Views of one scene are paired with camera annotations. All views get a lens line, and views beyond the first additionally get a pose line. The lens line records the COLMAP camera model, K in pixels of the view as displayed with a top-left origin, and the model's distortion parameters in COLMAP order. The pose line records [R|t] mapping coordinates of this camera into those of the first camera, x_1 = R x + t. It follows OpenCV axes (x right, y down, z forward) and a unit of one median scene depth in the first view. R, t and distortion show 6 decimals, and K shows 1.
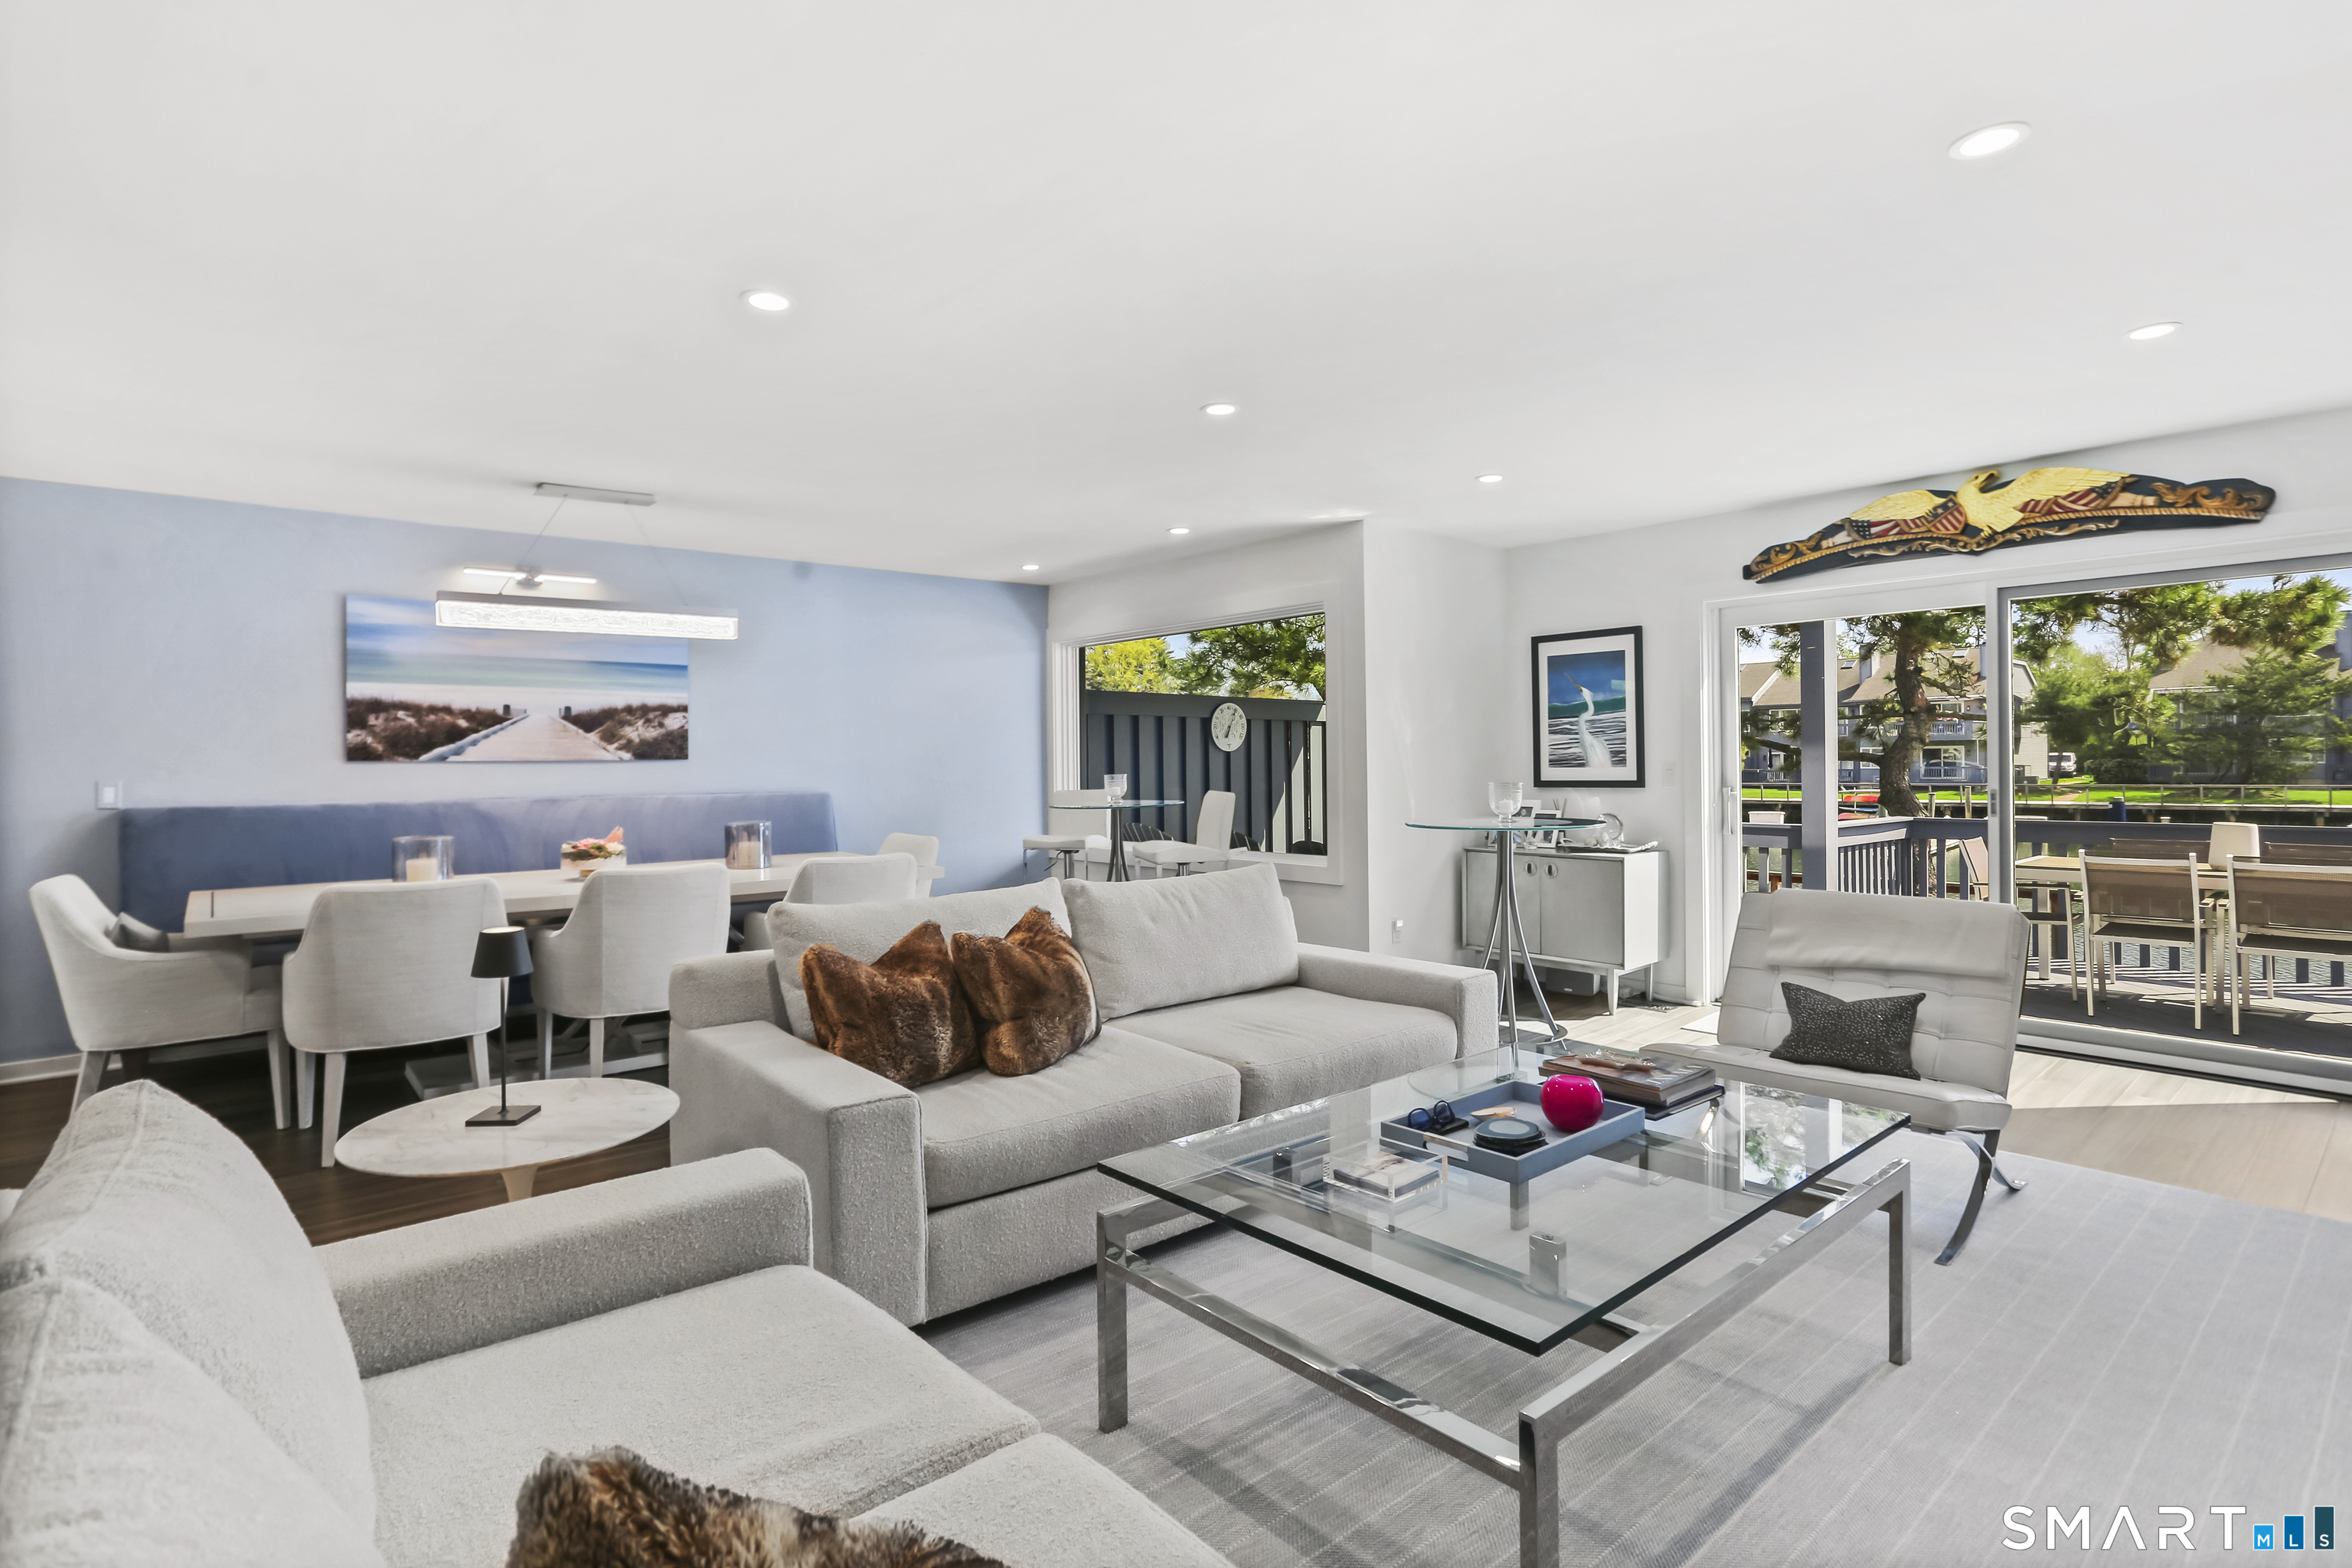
lens RADIAL K [[1133.5, 0, 1166.9], [0, 1133.5, 771.4], [0, 0, 1]] dist [-0.031268, 0.017832]
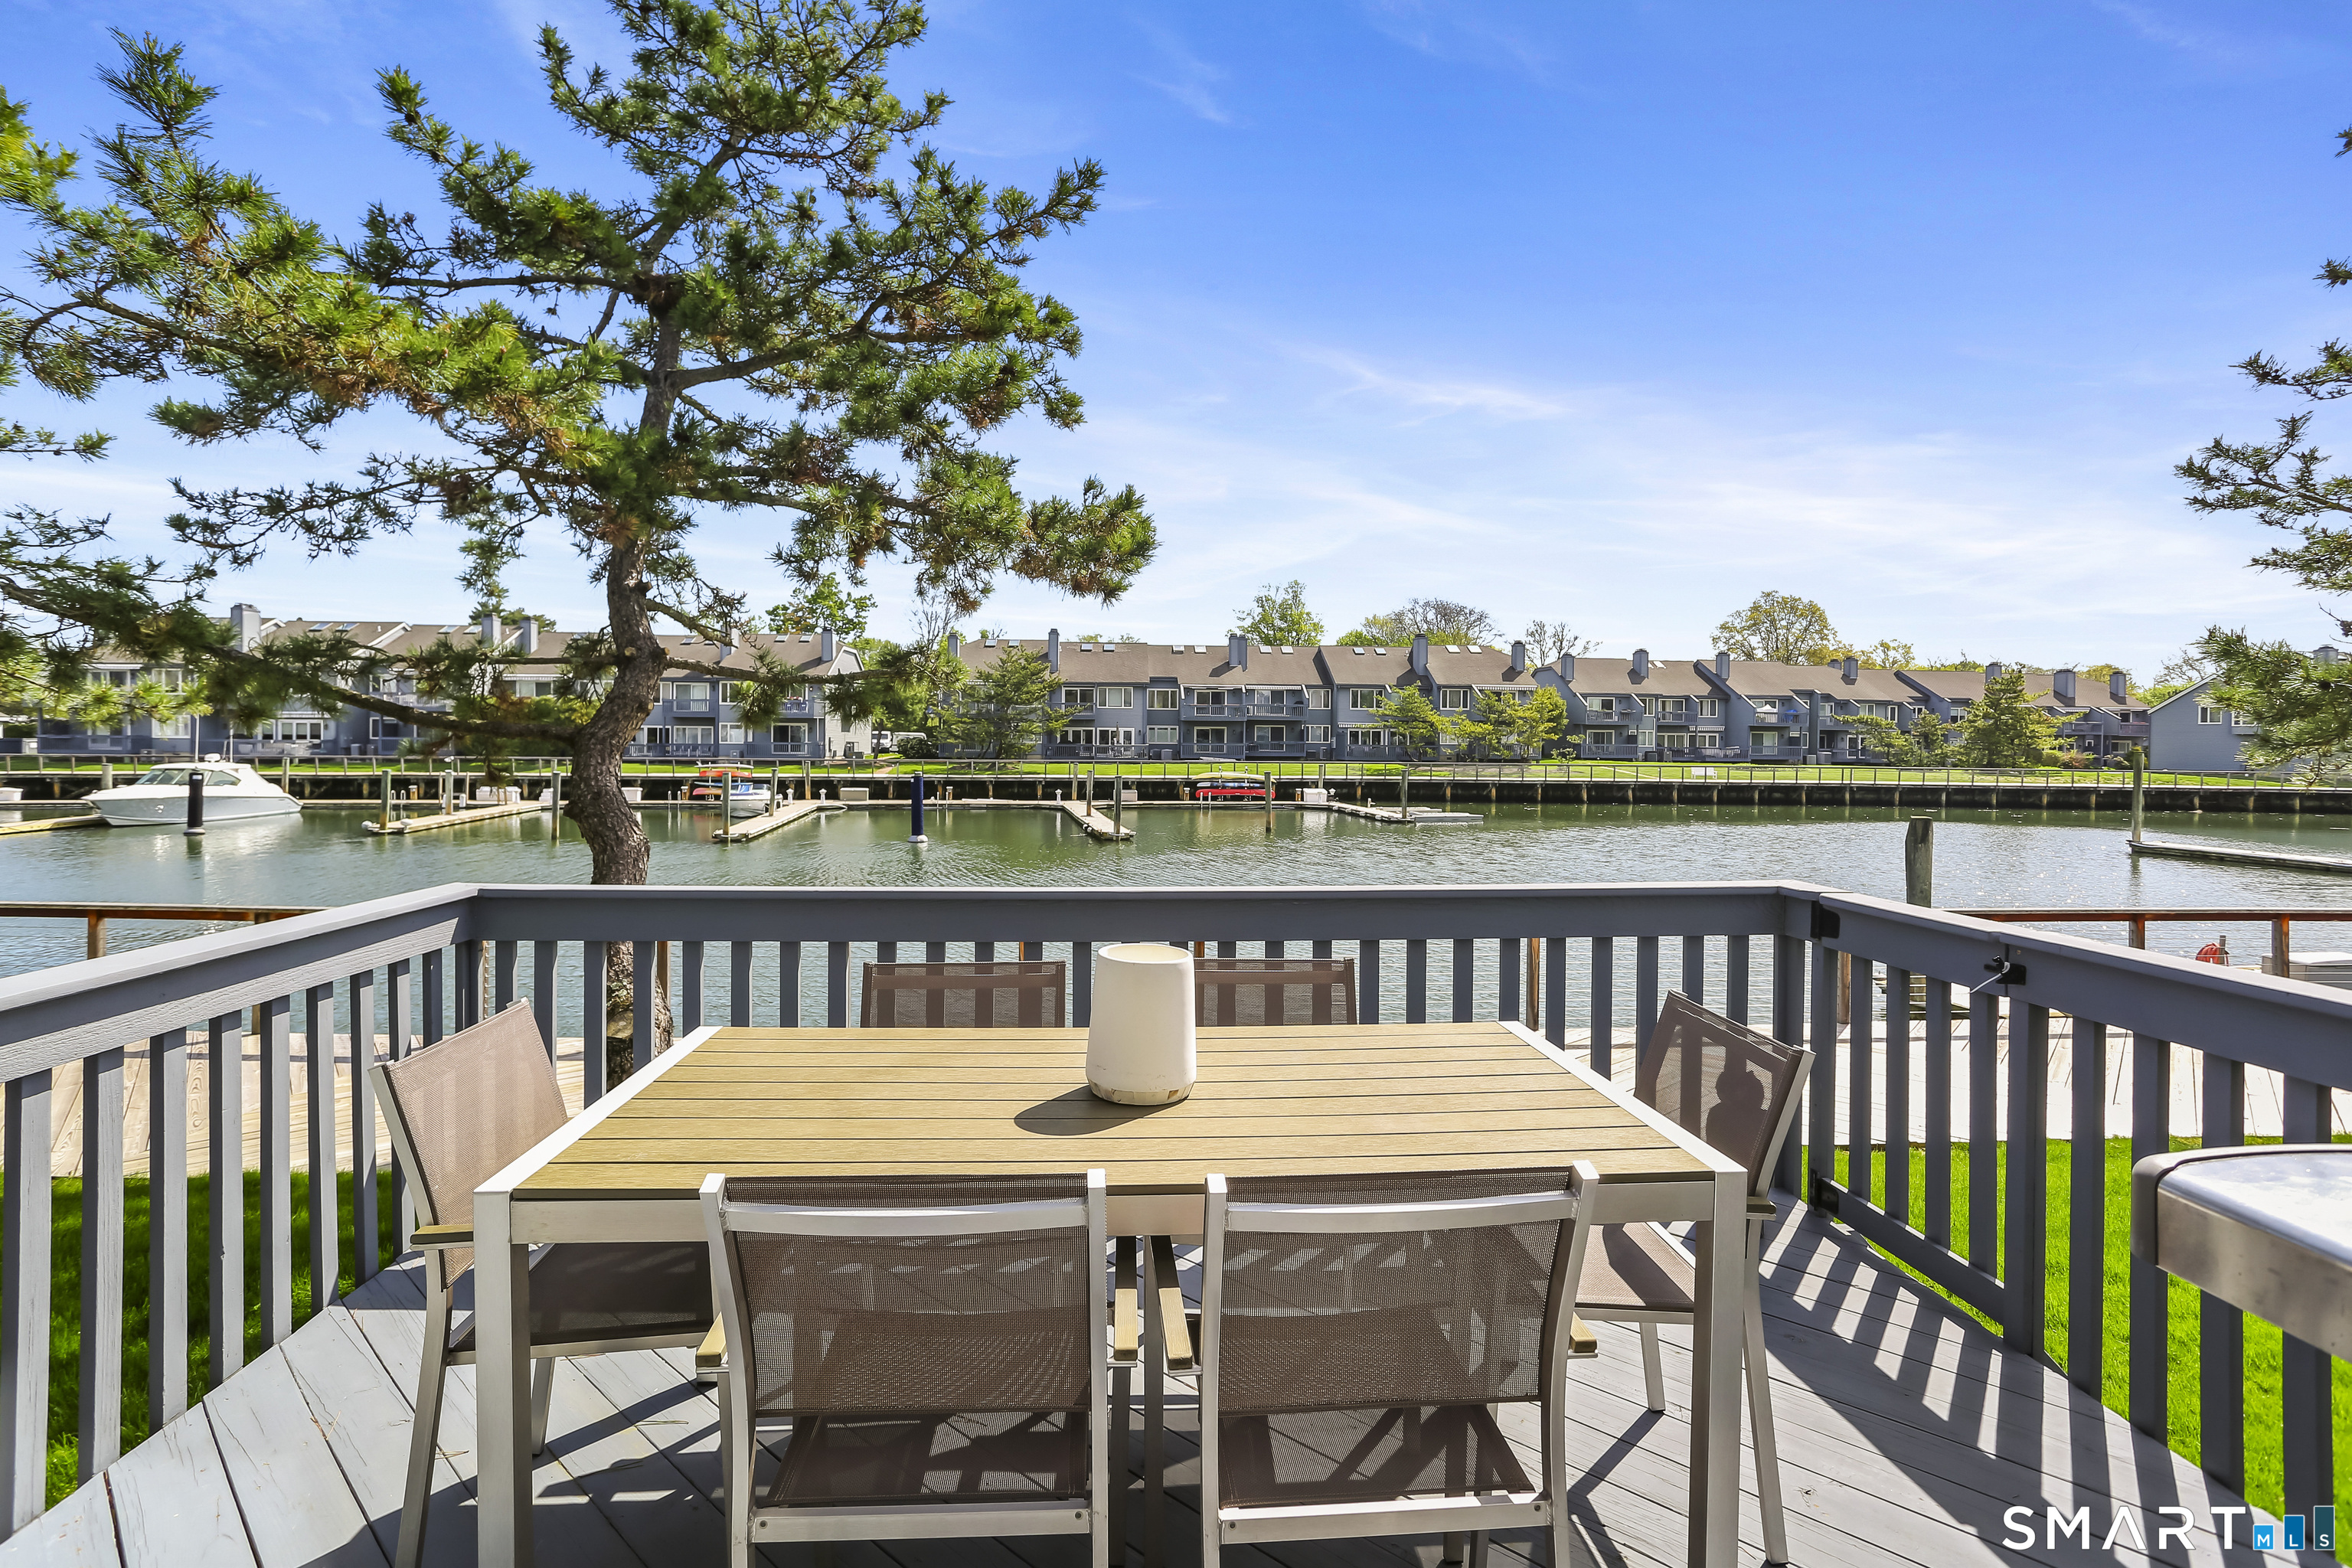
lens RADIAL K [[1133.5, 0, 1147.7], [0, 1133.5, 736.0], [0, 0, 1]] dist [-0.031268, 0.017832]
pose [[0.619056, 0.014931, 0.785205, 0.161753], [-0.009618, 0.999888, -0.011431, -0.003753], [-0.785288, -0.000476, 0.619131, 0.186261]]
